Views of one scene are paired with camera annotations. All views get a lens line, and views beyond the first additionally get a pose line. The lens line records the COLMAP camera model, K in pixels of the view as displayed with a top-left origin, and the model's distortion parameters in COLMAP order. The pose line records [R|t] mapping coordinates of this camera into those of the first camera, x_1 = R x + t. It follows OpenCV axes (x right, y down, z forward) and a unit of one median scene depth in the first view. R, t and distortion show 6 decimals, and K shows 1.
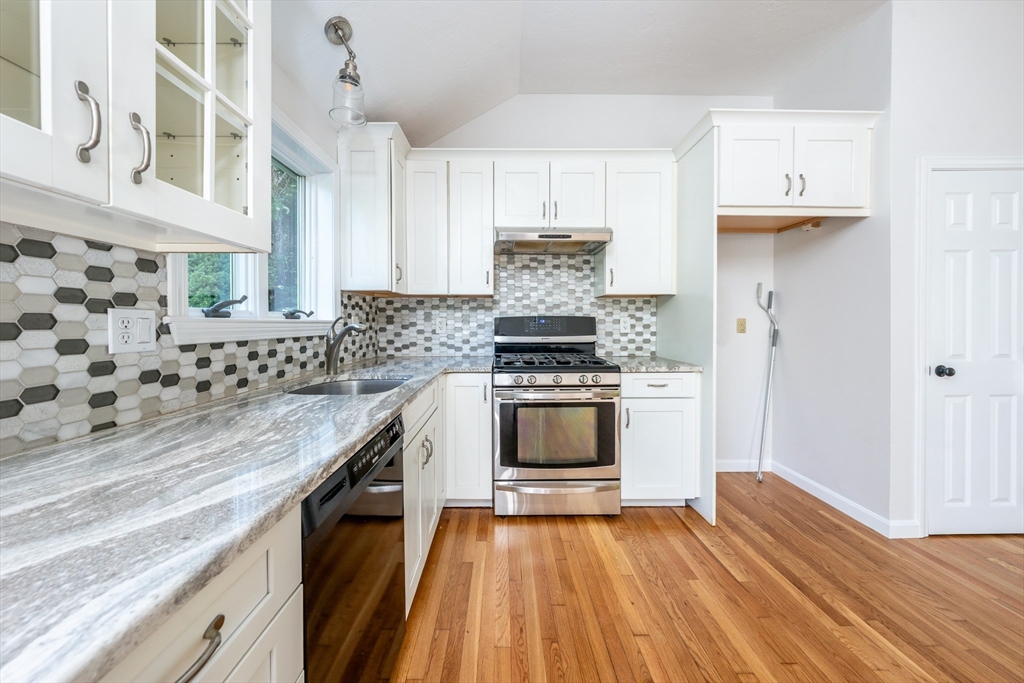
lens RADIAL K [[373.3, 0, 523.7], [0, 373.3, 326.9], [0, 0, 1]] dist [-0.001274, -0.000175]
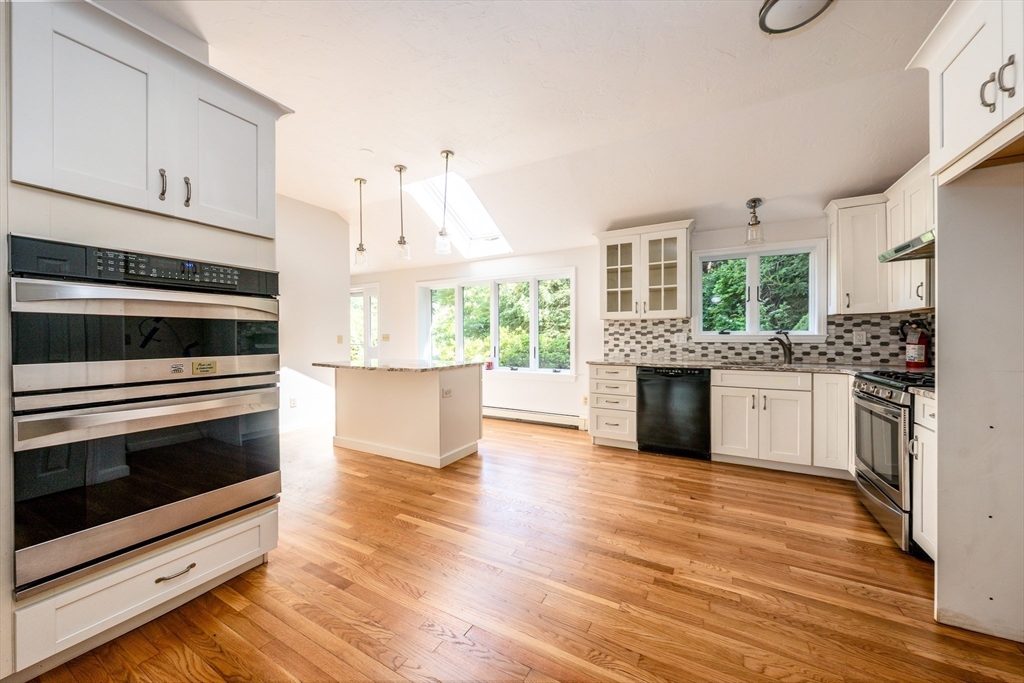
lens RADIAL K [[352.4, 0, 515.3], [0, 352.4, 337.3], [0, 0, 1]] dist [-0.000294, -0.000093]
pose [[-0.511724, 0.004563, -0.859138, 1.456903], [-0.006894, 0.999932, 0.009417, -0.009991], [0.859122, 0.010742, -0.511658, 0.628782]]
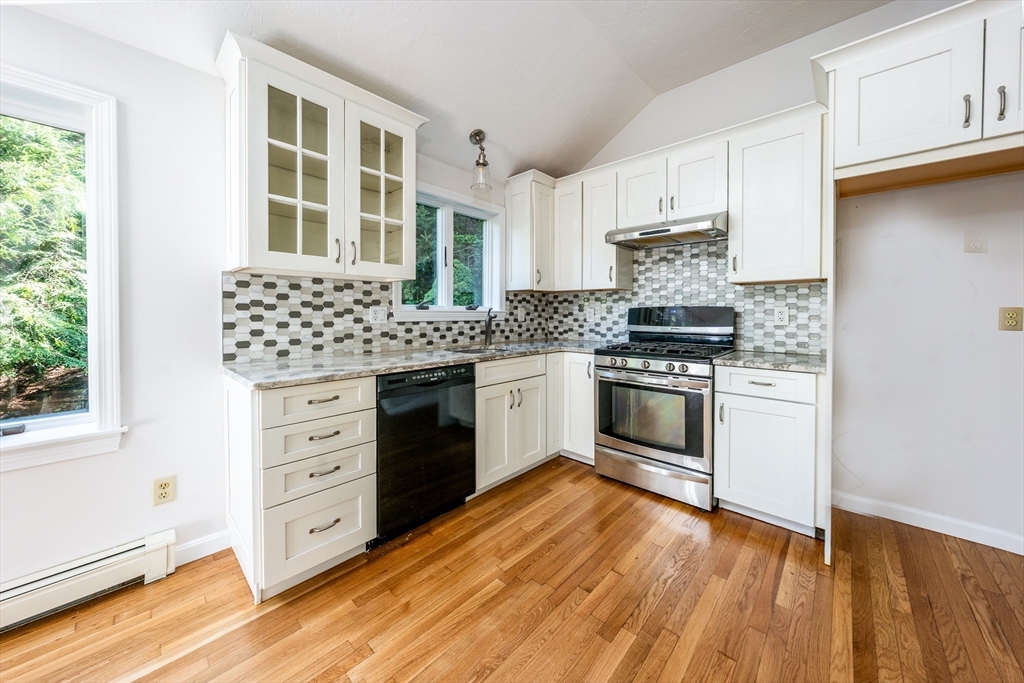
lens RADIAL K [[380.5, 0, 497.3], [0, 380.5, 316.5], [0, 0, 1]] dist [-0.000213, -0.000035]
pose [[0.698987, 0.009862, -0.715066, 0.573264], [-0.011524, 0.999930, 0.002525, 0.001811], [0.715041, 0.006476, 0.699052, -0.087381]]
